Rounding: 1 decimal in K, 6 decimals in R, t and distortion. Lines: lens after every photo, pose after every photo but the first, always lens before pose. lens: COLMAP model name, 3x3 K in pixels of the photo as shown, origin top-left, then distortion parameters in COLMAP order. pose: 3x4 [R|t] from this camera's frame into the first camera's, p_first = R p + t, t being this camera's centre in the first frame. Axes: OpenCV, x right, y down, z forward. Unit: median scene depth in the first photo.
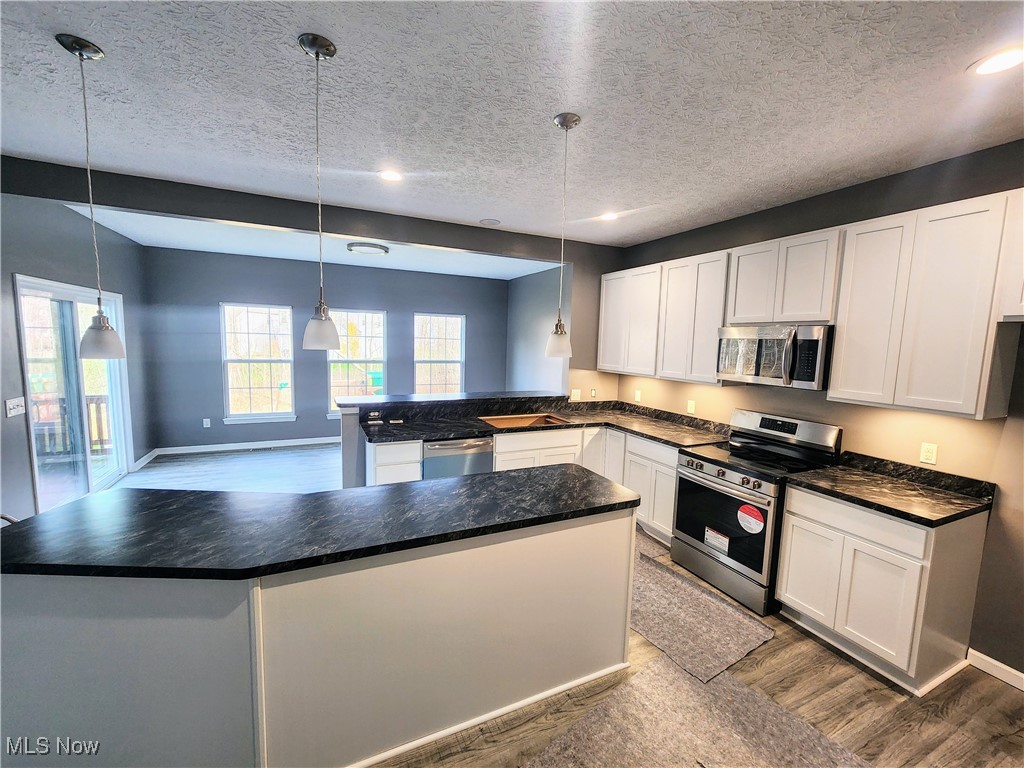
lens RADIAL K [[422.8, 0, 513.4], [0, 422.8, 382.1], [0, 0, 1]] dist [0.003987, 0.001107]
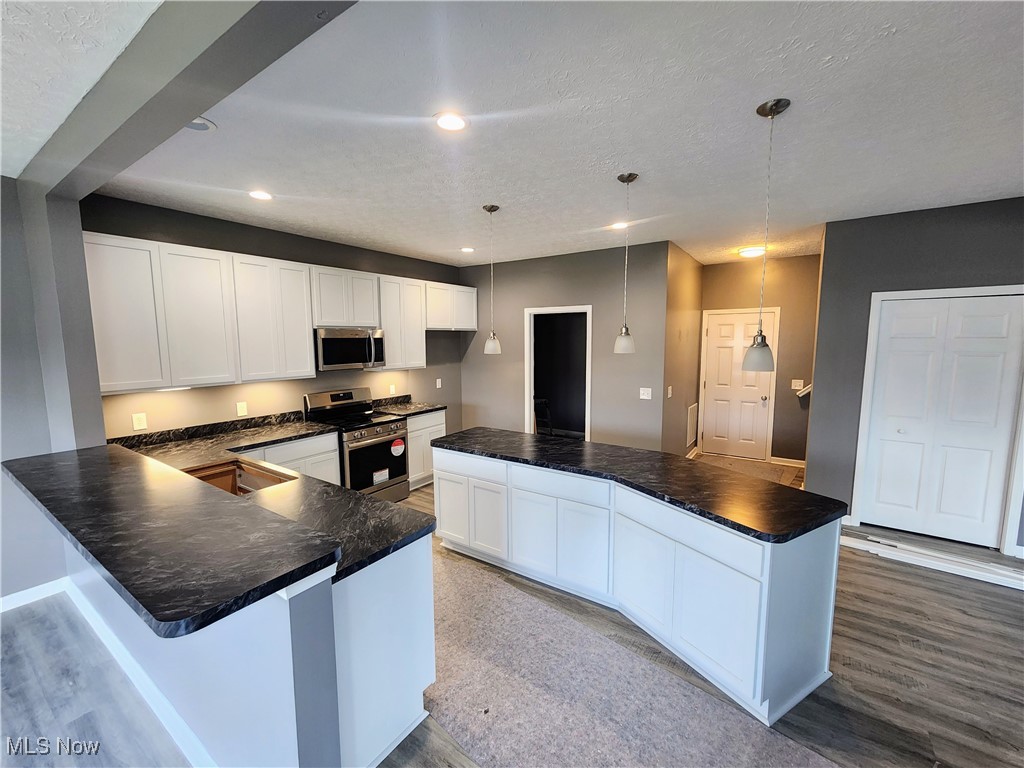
lens RADIAL K [[422.8, 0, 513.3], [0, 422.8, 386.8], [0, 0, 1]] dist [0.003987, 0.001107]
pose [[-0.510708, -0.122841, 0.850933, -0.820898], [0.080753, 0.978511, 0.189724, -0.143750], [-0.855953, 0.165609, -0.489814, 1.092107]]
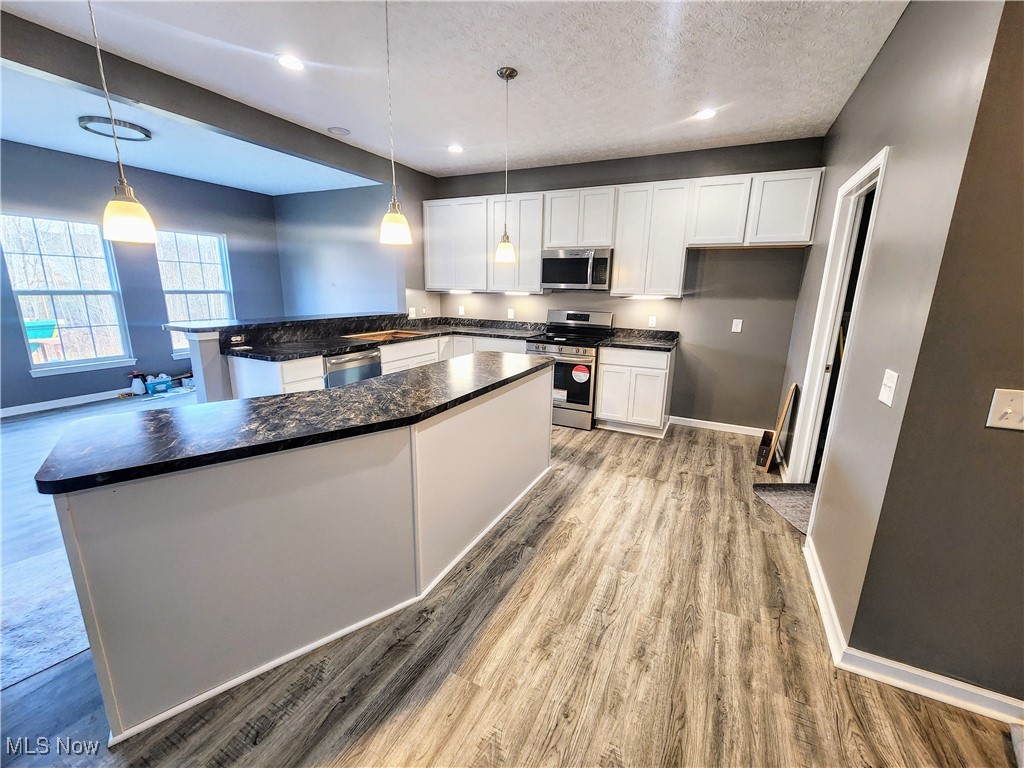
lens RADIAL K [[422.8, 0, 512.5], [0, 422.8, 380.9], [0, 0, 1]] dist [0.003987, 0.001107]
pose [[0.782788, -0.148050, 0.604421, -0.472763], [0.064106, 0.985304, 0.158321, 0.066041], [-0.618978, -0.085185, 0.780775, -0.060760]]
